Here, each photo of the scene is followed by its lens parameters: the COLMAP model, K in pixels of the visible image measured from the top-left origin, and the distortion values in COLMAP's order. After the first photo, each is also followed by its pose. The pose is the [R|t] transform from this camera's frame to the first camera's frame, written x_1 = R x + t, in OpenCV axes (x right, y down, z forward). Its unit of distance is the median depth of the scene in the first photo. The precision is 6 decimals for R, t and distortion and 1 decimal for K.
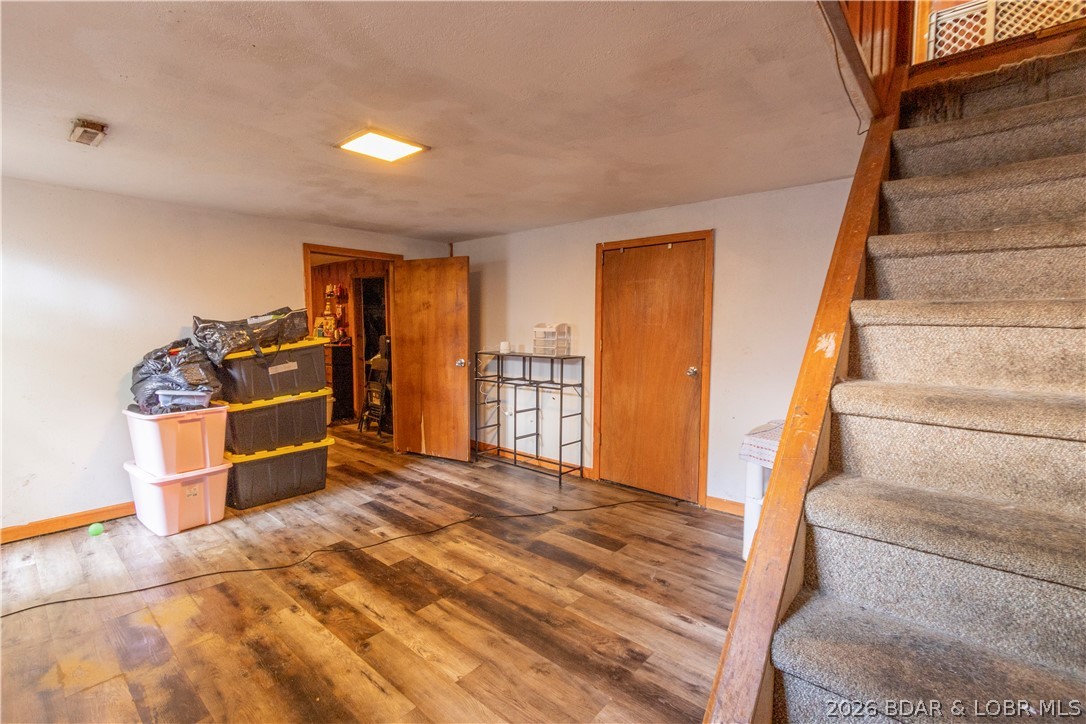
lens RADIAL K [[483.2, 0, 531.5], [0, 483.2, 359.8], [0, 0, 1]] dist [-0.003124, -0.000268]
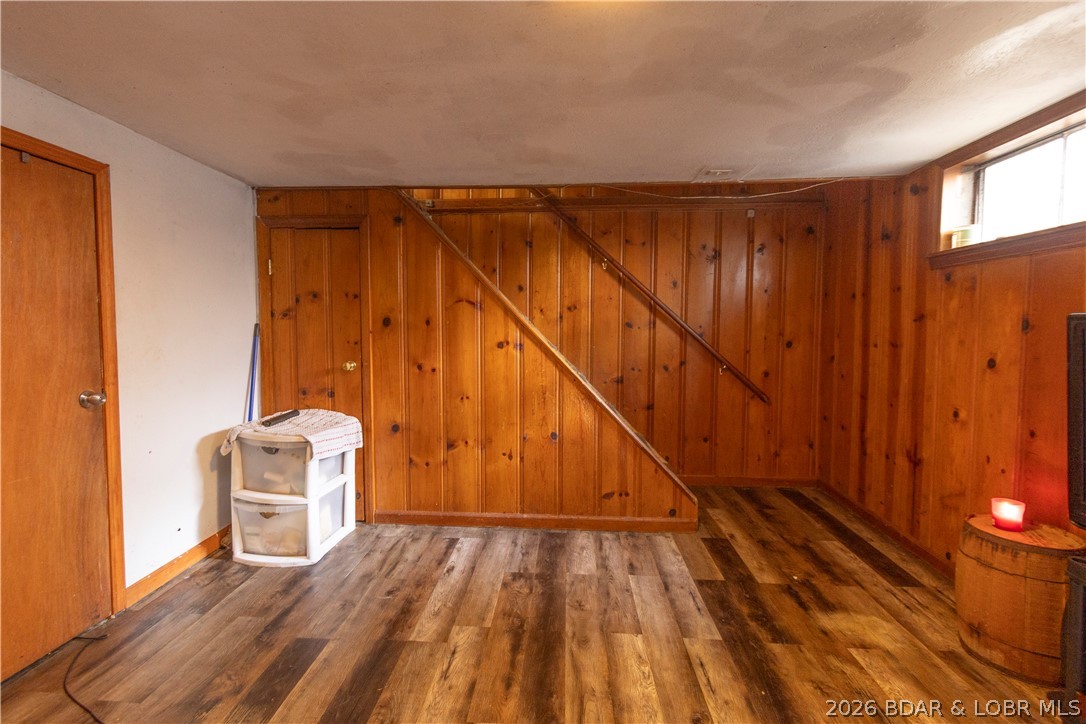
lens RADIAL K [[483.2, 0, 531.5], [0, 483.2, 359.8], [0, 0, 1]] dist [-0.003124, -0.000268]
pose [[-0.610469, -0.049739, 0.790477, -0.683268], [0.055212, 0.992926, 0.105116, -0.082889], [-0.790114, 0.107814, -0.603404, 1.440867]]
